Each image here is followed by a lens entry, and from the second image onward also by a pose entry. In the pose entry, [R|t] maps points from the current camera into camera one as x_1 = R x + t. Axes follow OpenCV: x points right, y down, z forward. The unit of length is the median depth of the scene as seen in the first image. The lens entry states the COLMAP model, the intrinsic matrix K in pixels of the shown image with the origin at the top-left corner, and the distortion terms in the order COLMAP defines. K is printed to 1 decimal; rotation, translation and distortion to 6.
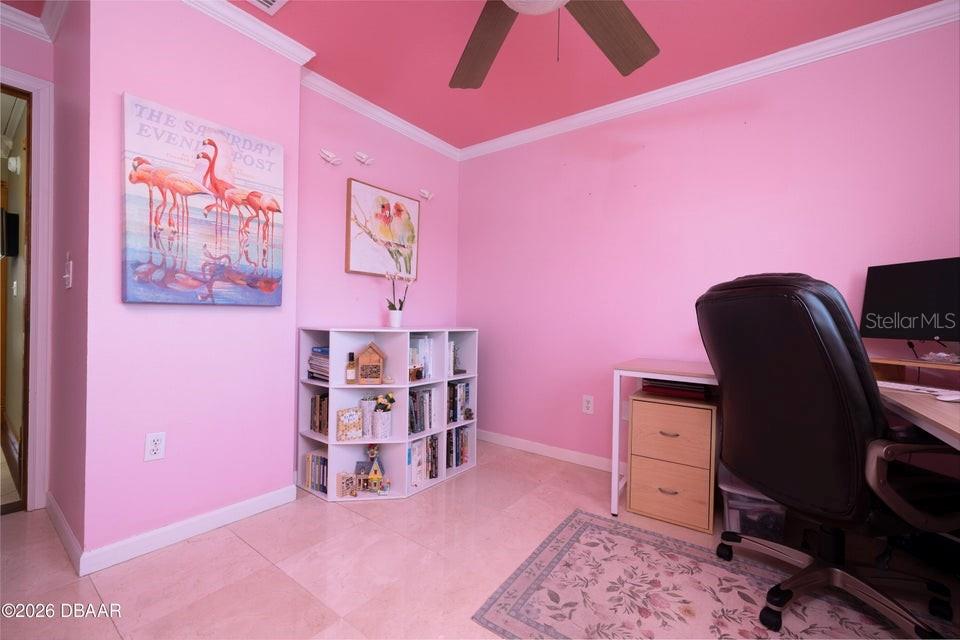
lens RADIAL K [[406.1, 0, 480.0], [0, 406.1, 320.0], [0, 0, 1]] dist [0.003097, 0.000212]
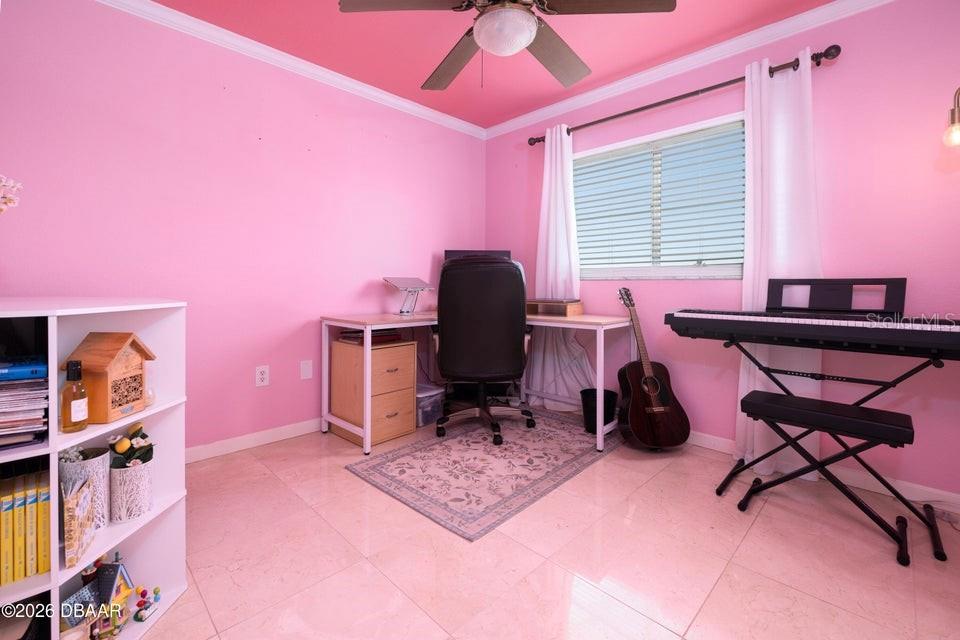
lens RADIAL K [[417.4, 0, 479.9], [0, 417.4, 293.8], [0, 0, 1]] dist [-0.001042, -0.000064]
pose [[0.138410, -0.042493, 0.989463, -0.951127], [0.006452, 0.999097, 0.042005, -0.013123], [-0.990354, 0.000571, 0.138559, 0.670533]]
